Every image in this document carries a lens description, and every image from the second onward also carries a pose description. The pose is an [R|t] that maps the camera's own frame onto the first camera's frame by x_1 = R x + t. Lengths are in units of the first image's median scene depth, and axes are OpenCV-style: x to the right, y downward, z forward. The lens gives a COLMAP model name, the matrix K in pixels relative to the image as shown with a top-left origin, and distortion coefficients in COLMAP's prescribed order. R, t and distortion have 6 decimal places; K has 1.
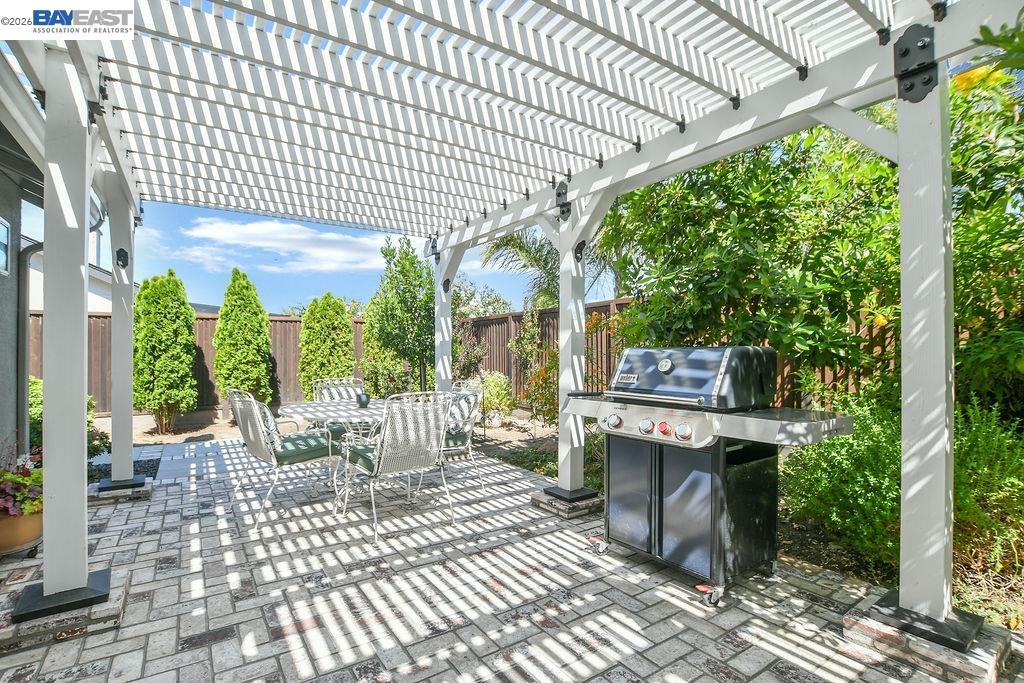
lens RADIAL K [[491.1, 0, 502.6], [0, 491.1, 347.8], [0, 0, 1]] dist [-0.026997, -0.000436]
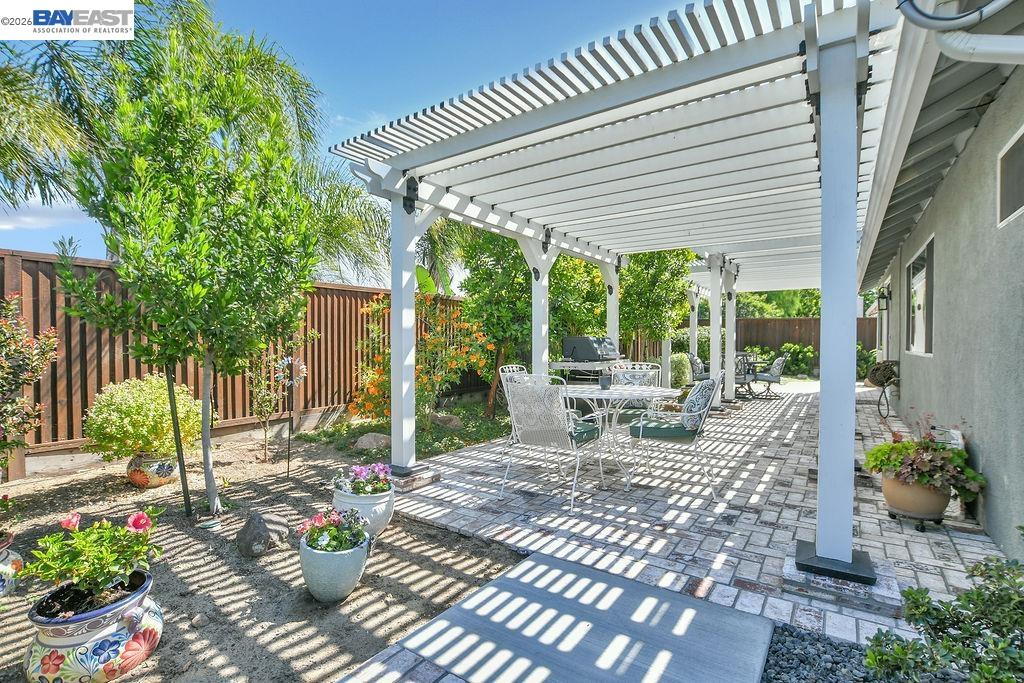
lens RADIAL K [[489.7, 0, 504.2], [0, 489.7, 348.7], [0, 0, 1]] dist [-0.023728, 0.000739]
pose [[-0.378112, -0.013315, 0.925664, -1.382126], [-0.007053, 0.999909, 0.011502, 0.025496], [-0.925733, -0.002180, -0.378171, 1.869632]]
